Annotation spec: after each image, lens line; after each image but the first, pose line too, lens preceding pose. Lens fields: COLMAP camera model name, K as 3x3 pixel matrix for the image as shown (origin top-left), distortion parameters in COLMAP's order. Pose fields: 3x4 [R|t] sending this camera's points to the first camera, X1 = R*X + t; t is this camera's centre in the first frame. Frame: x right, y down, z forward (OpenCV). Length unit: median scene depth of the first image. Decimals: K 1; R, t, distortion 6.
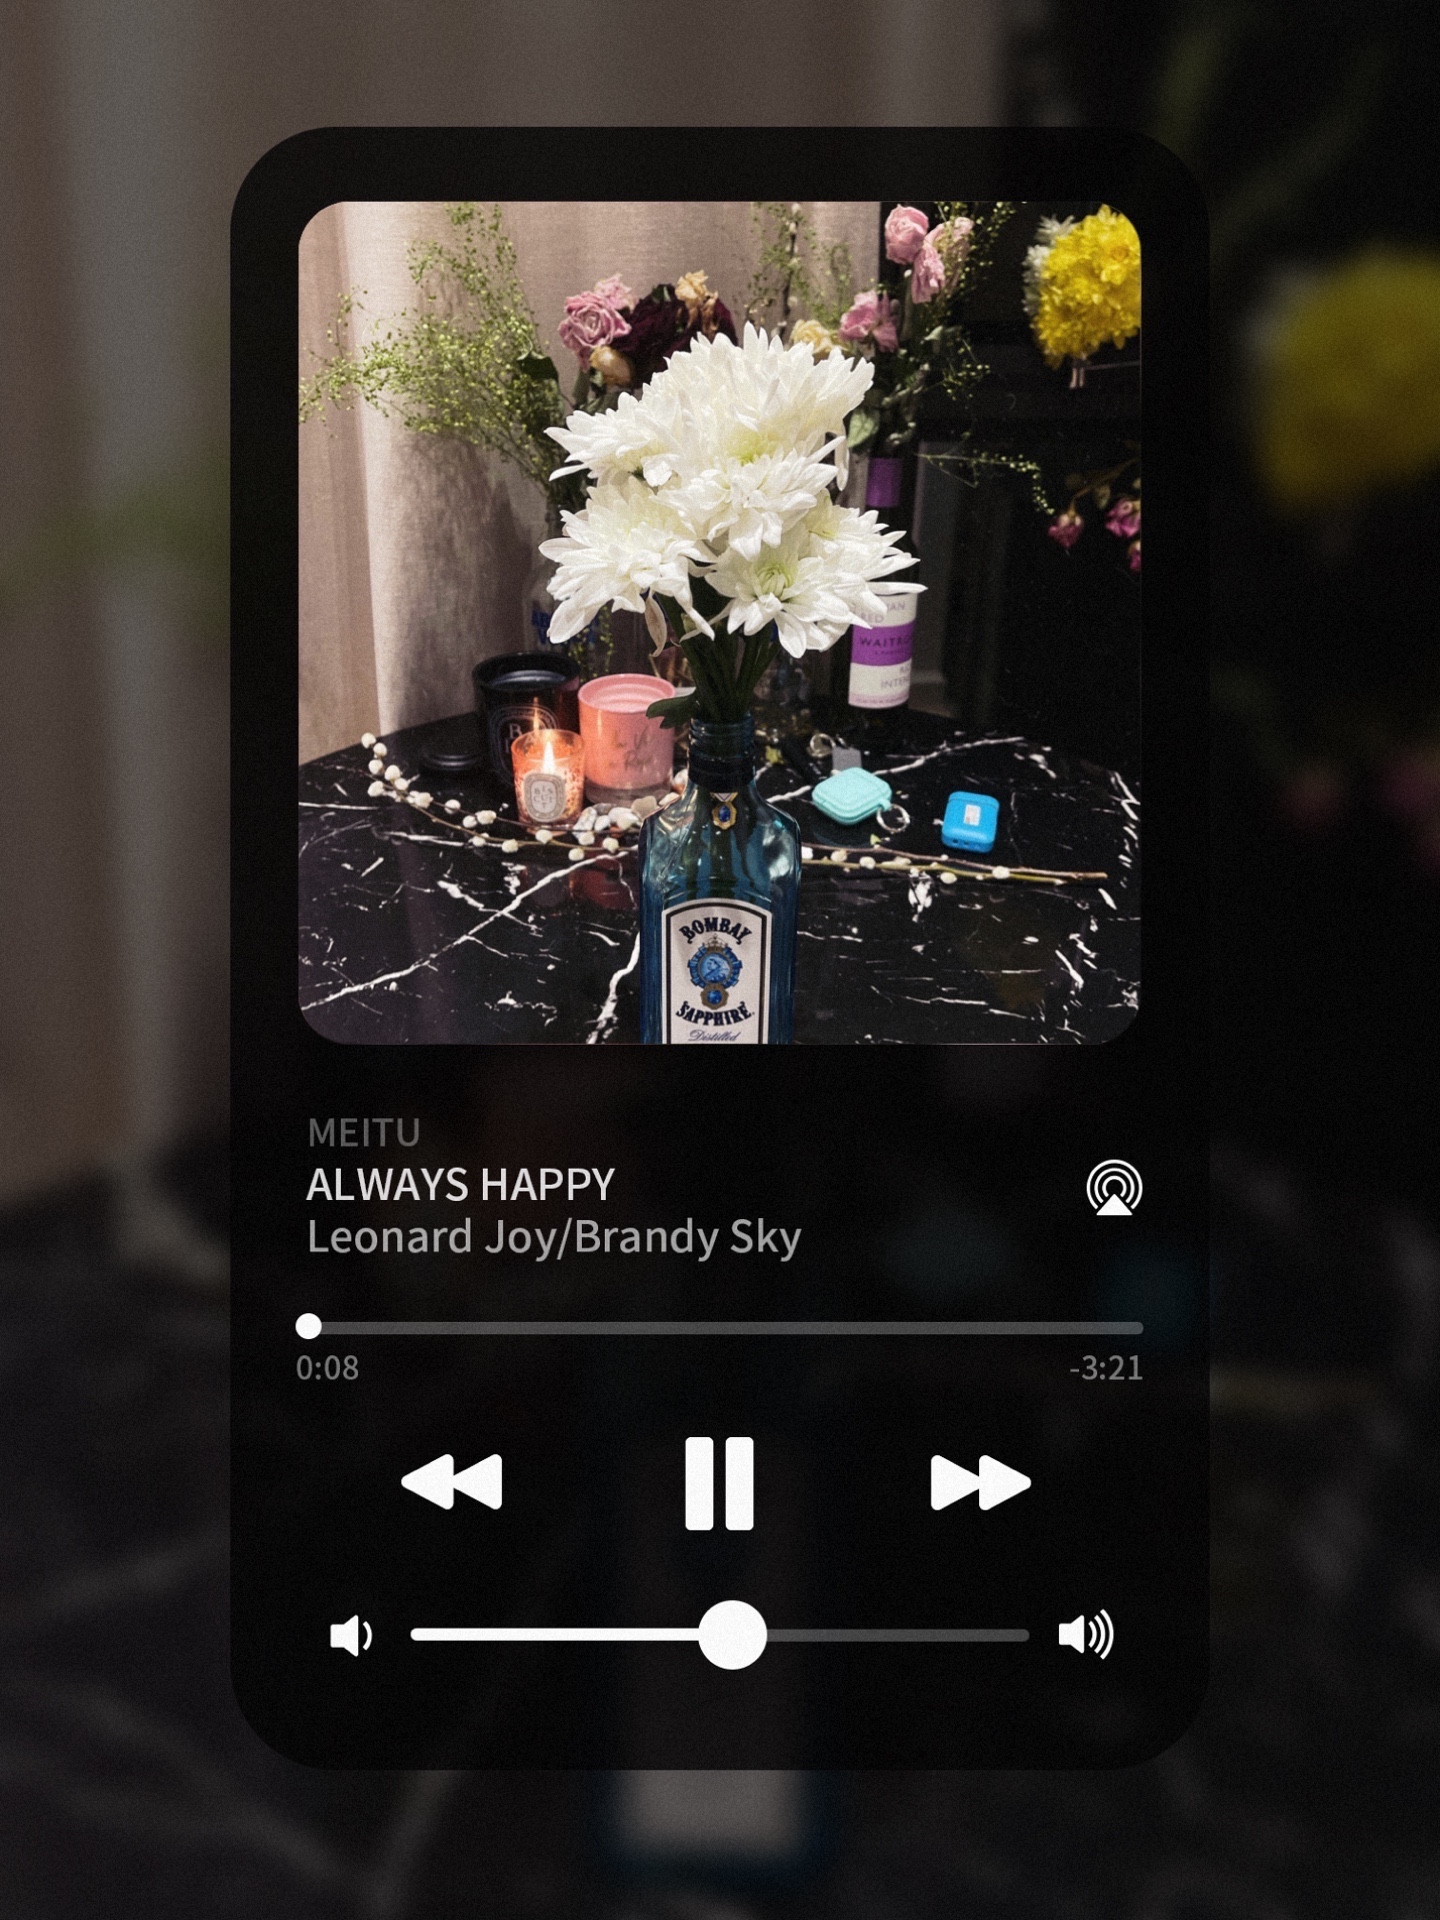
lens RADIAL K [[1763.0, 0, 718.4], [0, 1763.0, 1001.4], [0, 0, 1]] dist [0.056402, -0.098844]
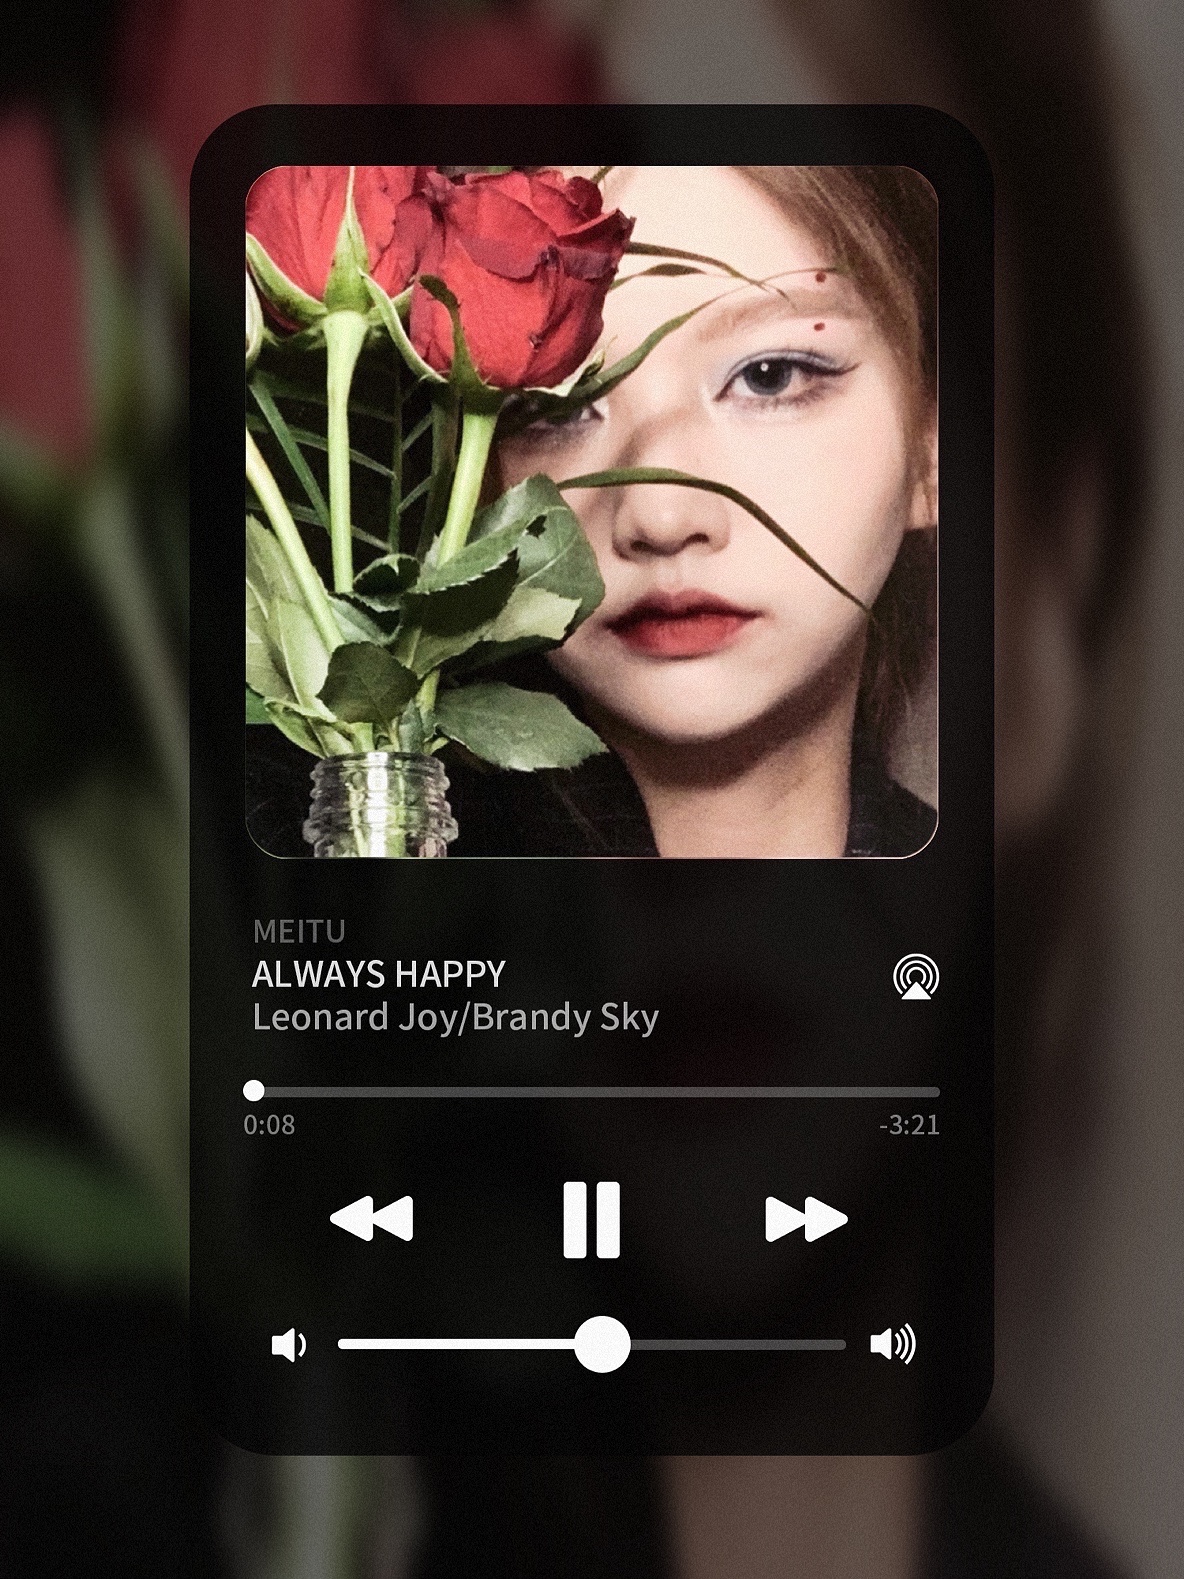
lens RADIAL K [[1449.9, 0, 590.7], [0, 1449.9, 823.6], [0, 0, 1]] dist [0.056402, -0.098844]
pose [[1.000000, -0.000881, -0.000406, -0.128804], [0.000881, 1.000000, 0.000127, 0.000038], [0.000406, -0.000127, 1.000000, -0.000777]]
